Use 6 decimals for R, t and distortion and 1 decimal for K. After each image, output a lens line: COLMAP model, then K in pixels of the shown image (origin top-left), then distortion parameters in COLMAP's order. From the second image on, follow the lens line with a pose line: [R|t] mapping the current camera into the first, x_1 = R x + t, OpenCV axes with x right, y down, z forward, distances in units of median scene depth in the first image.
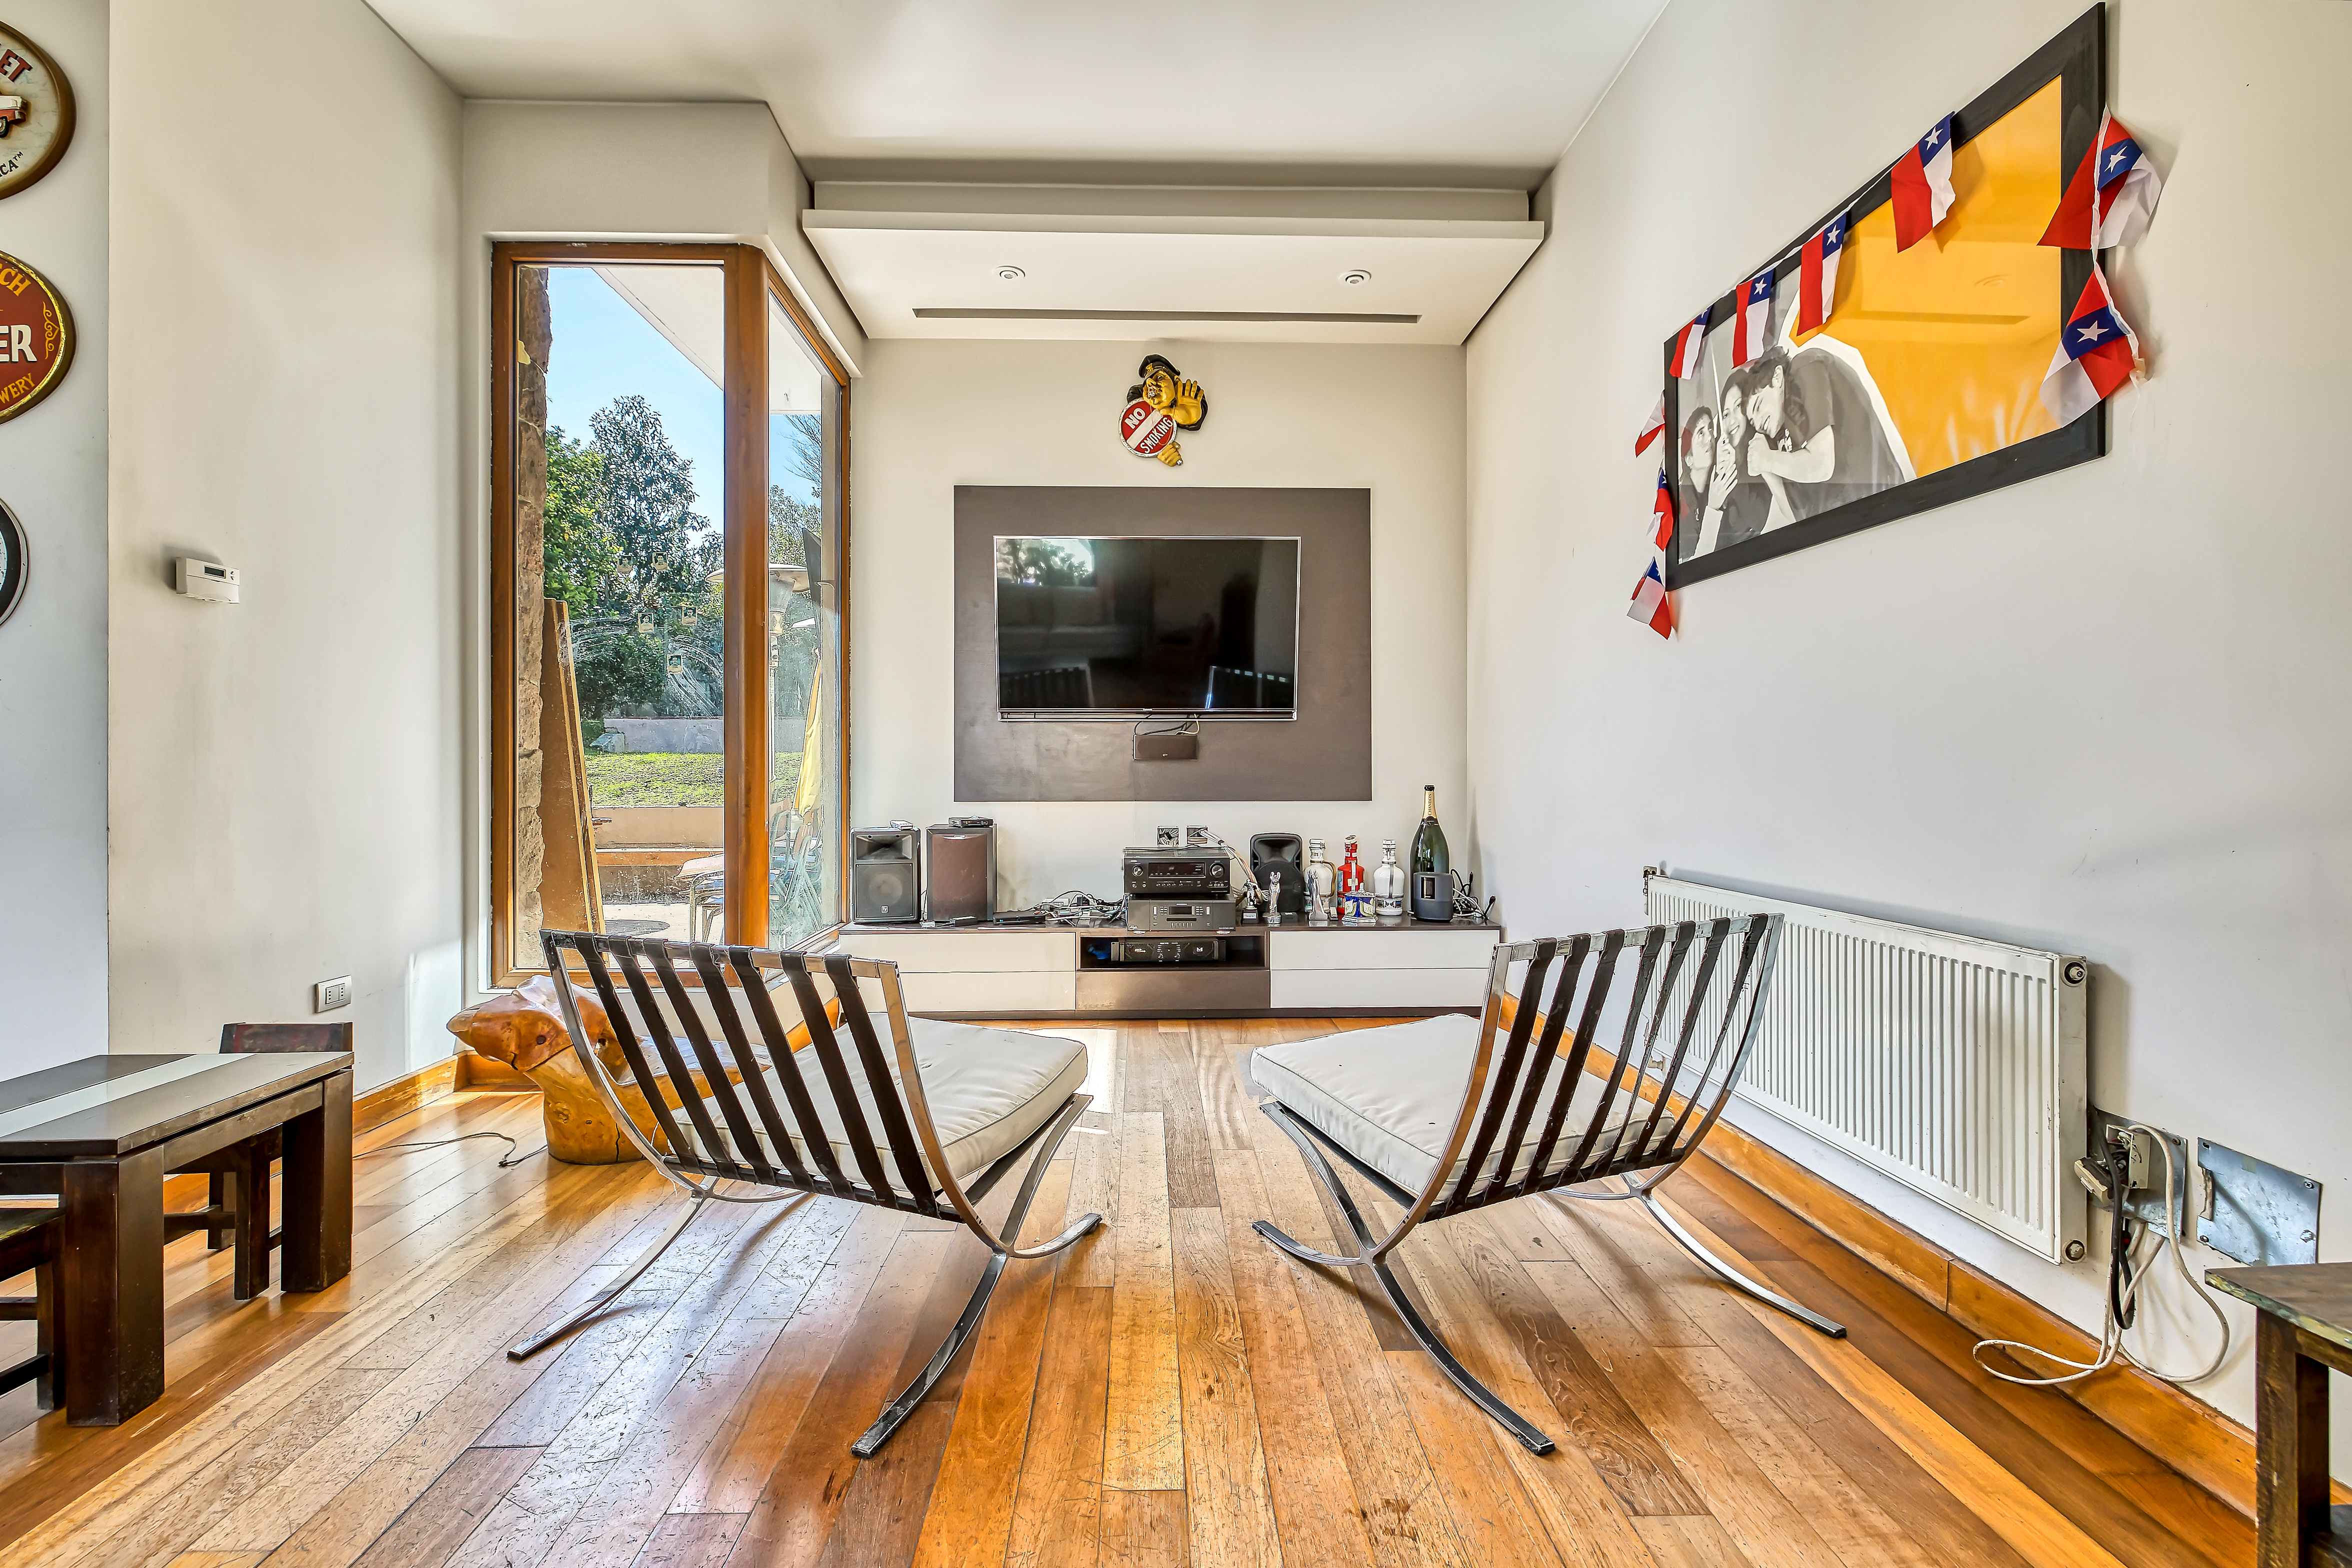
lens RADIAL K [[1014.0, 0, 1165.2], [0, 1014.0, 765.4], [0, 0, 1]] dist [-0.000961, -0.000114]
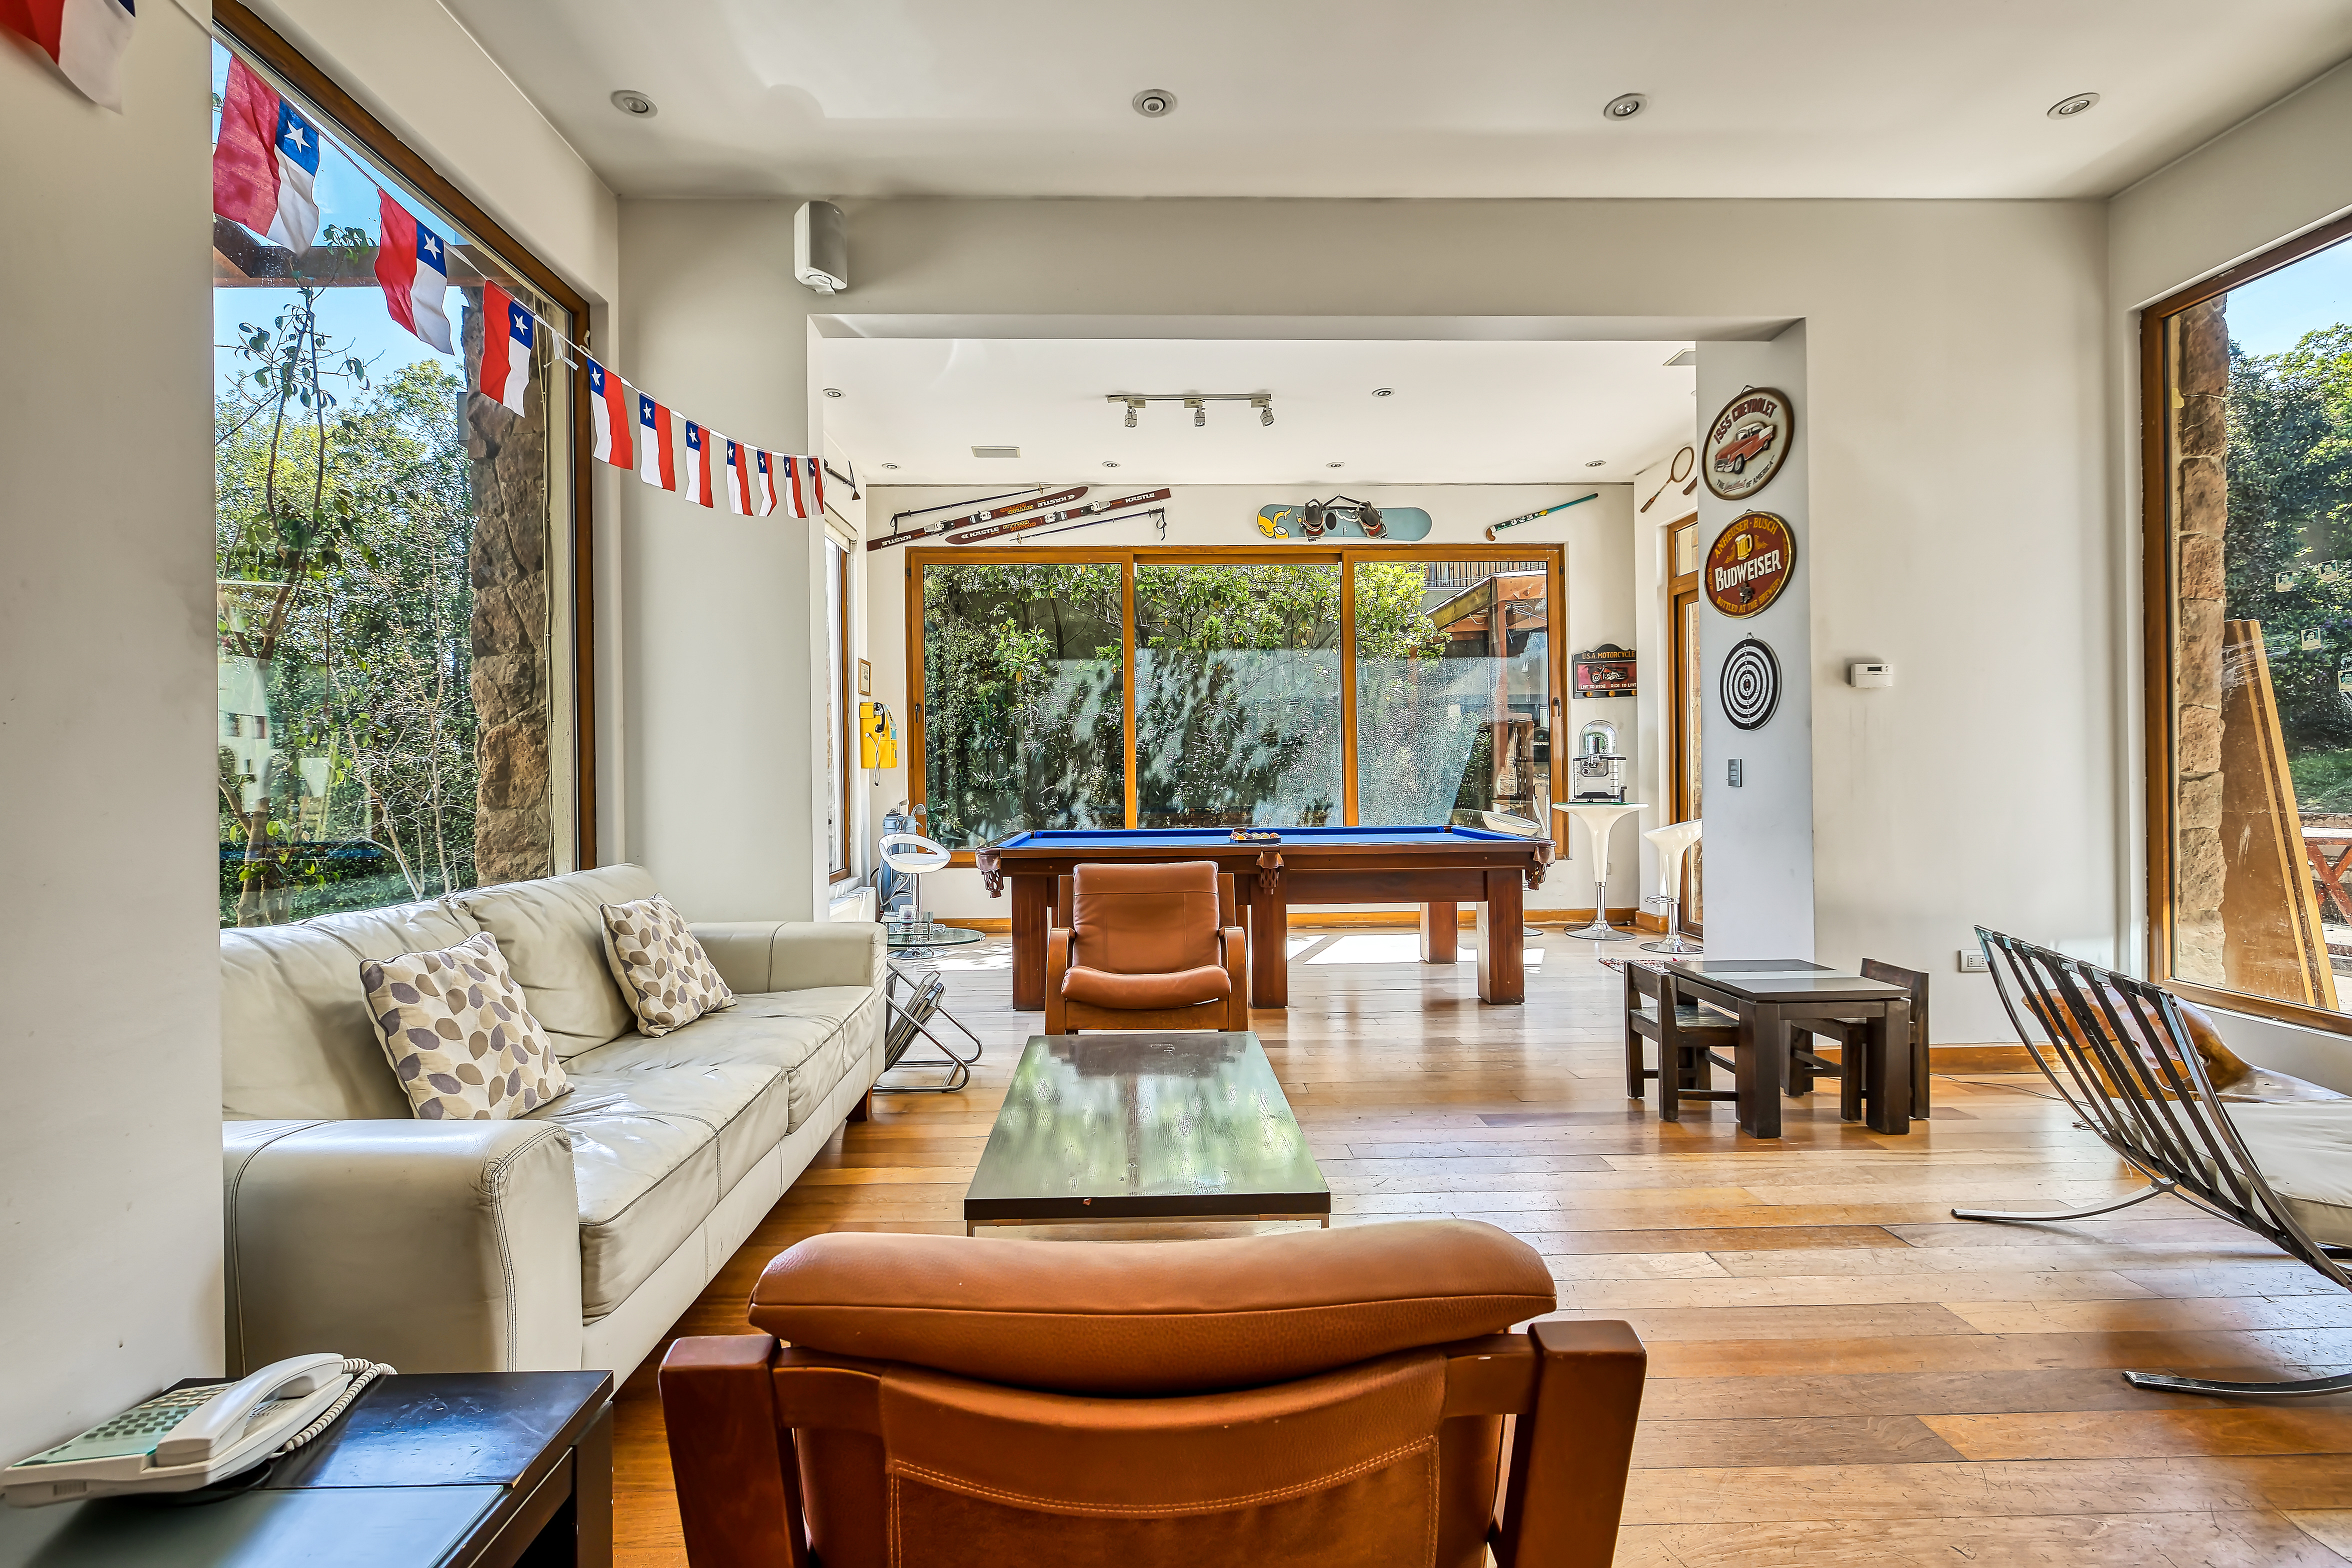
lens RADIAL K [[1014.1, 0, 1162.6], [0, 1014.1, 770.8], [0, 0, 1]] dist [-0.000961, -0.000114]
pose [[0.009887, 0.005192, -0.999938, 0.647086], [0.014714, 0.999877, 0.005337, -0.063529], [0.999843, -0.014766, 0.009809, -0.115179]]
